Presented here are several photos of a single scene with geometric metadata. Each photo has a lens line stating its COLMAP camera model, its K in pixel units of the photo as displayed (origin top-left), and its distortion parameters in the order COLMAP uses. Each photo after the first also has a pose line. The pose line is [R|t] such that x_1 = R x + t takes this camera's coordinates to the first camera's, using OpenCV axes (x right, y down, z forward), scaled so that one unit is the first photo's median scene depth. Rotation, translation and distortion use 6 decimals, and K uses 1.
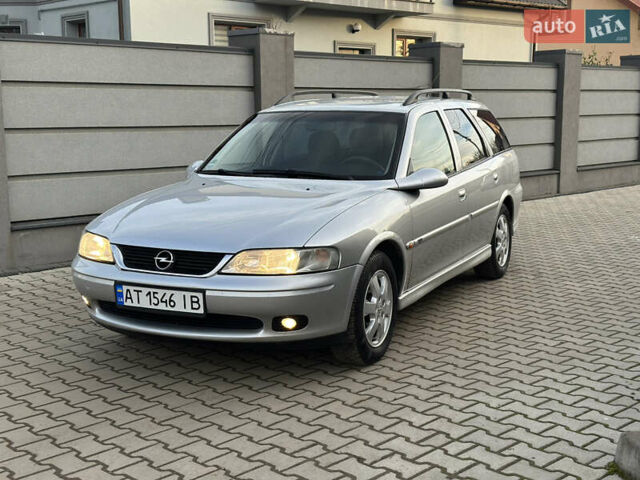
lens RADIAL K [[879.2, 0, 335.0], [0, 879.2, 242.3], [0, 0, 1]] dist [0.105865, 0.000000]
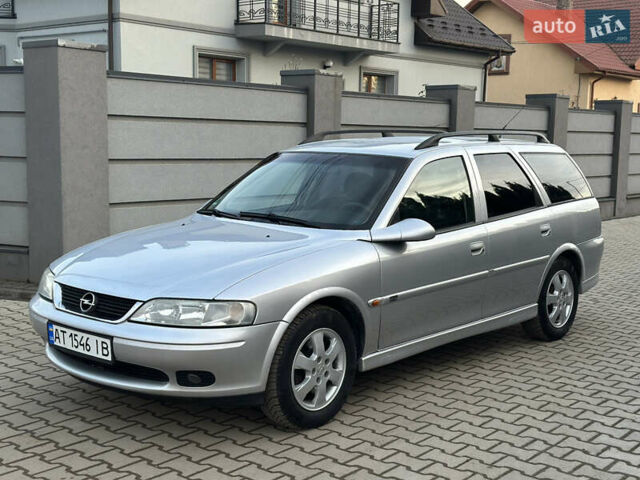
lens RADIAL K [[879.2, 0, 320.5], [0, 879.2, 236.7], [0, 0, 1]] dist [0.105865, 0.000000]
pose [[0.961274, 0.053852, -0.270281, 0.318712], [-0.063819, 0.997563, -0.028216, -0.041494], [0.268103, 0.044372, 0.962368, 0.112129]]
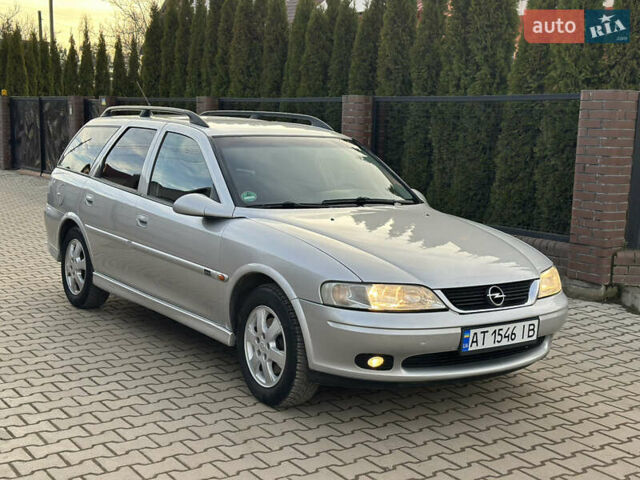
lens RADIAL K [[879.2, 0, 320.1], [0, 879.2, 240.4], [0, 0, 1]] dist [0.105865, 0.000000]
pose [[0.493043, -0.098725, 0.864385, -1.125811], [0.102281, 0.993228, 0.055101, -0.113973], [-0.863972, 0.061243, 0.499802, 0.670215]]
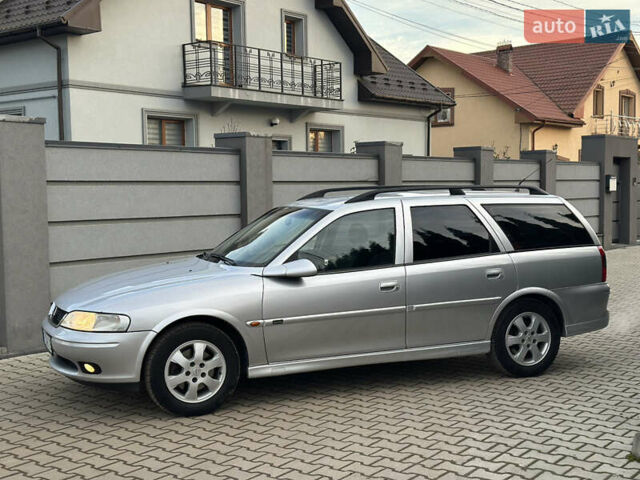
lens RADIAL K [[879.2, 0, 317.2], [0, 879.2, 237.3], [0, 0, 1]] dist [0.105865, 0.000000]
pose [[0.971713, 0.006102, -0.236085, 0.439210], [-0.027575, 0.995760, -0.087759, -0.034119], [0.234549, 0.091787, 0.967761, -0.016235]]
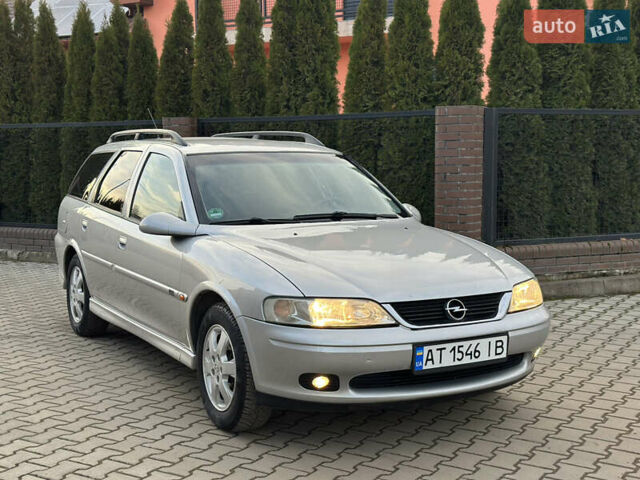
lens RADIAL K [[879.2, 0, 329.3], [0, 879.2, 236.0], [0, 0, 1]] dist [0.105865, 0.000000]
pose [[0.575132, -0.072780, 0.814816, -0.996717], [0.126743, 0.991935, -0.000861, -0.070154], [-0.808182, 0.103768, 0.579718, 0.567693]]
